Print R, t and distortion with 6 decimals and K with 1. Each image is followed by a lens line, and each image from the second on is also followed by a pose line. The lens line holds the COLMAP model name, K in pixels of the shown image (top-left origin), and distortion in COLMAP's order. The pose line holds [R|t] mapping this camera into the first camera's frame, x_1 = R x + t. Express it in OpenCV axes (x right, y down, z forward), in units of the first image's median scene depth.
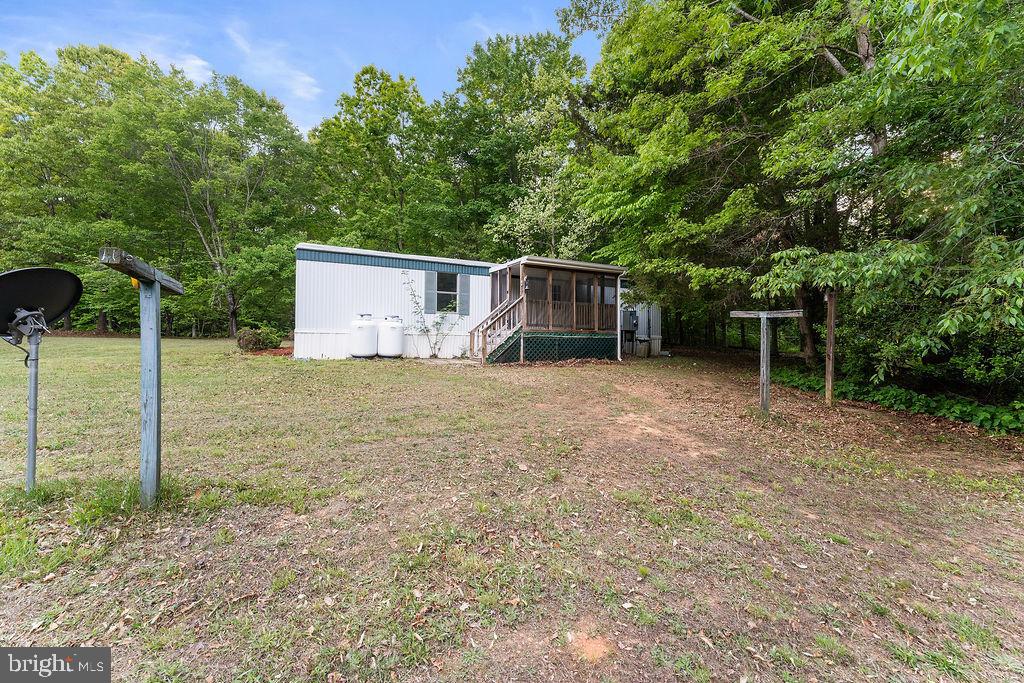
lens RADIAL K [[408.1, 0, 507.9], [0, 408.1, 339.3], [0, 0, 1]] dist [0.000900, 0.000813]
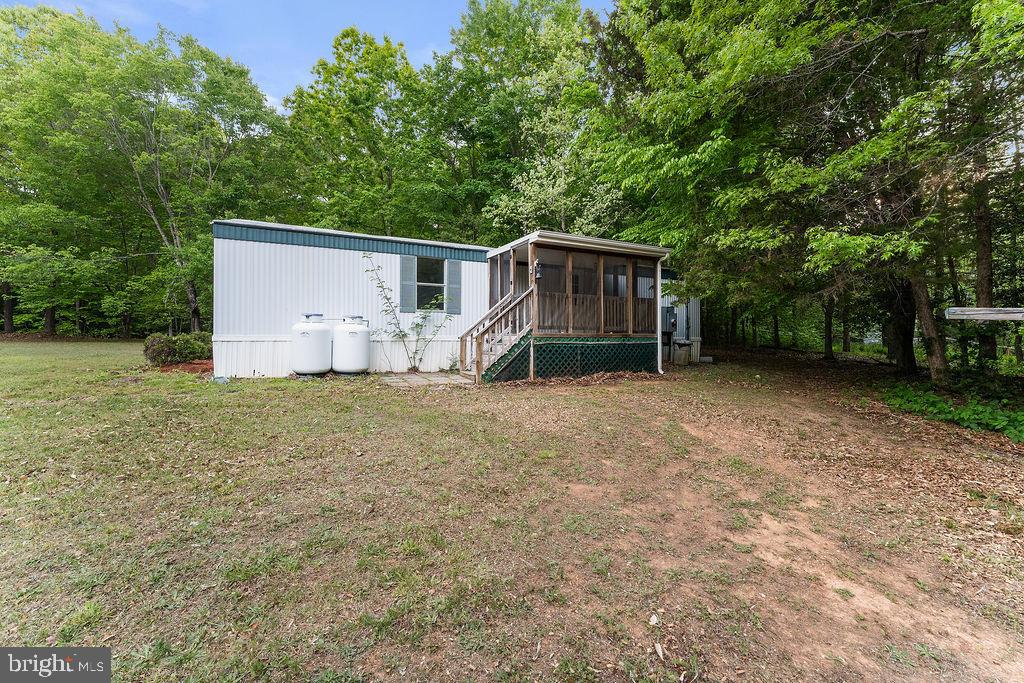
lens RADIAL K [[408.1, 0, 509.7], [0, 408.1, 340.0], [0, 0, 1]] dist [0.000900, 0.000813]
pose [[0.999979, -0.006437, -0.001025, -0.003295], [0.006448, 0.999921, 0.010765, -0.018535], [0.000955, -0.010772, 0.999942, 0.243378]]
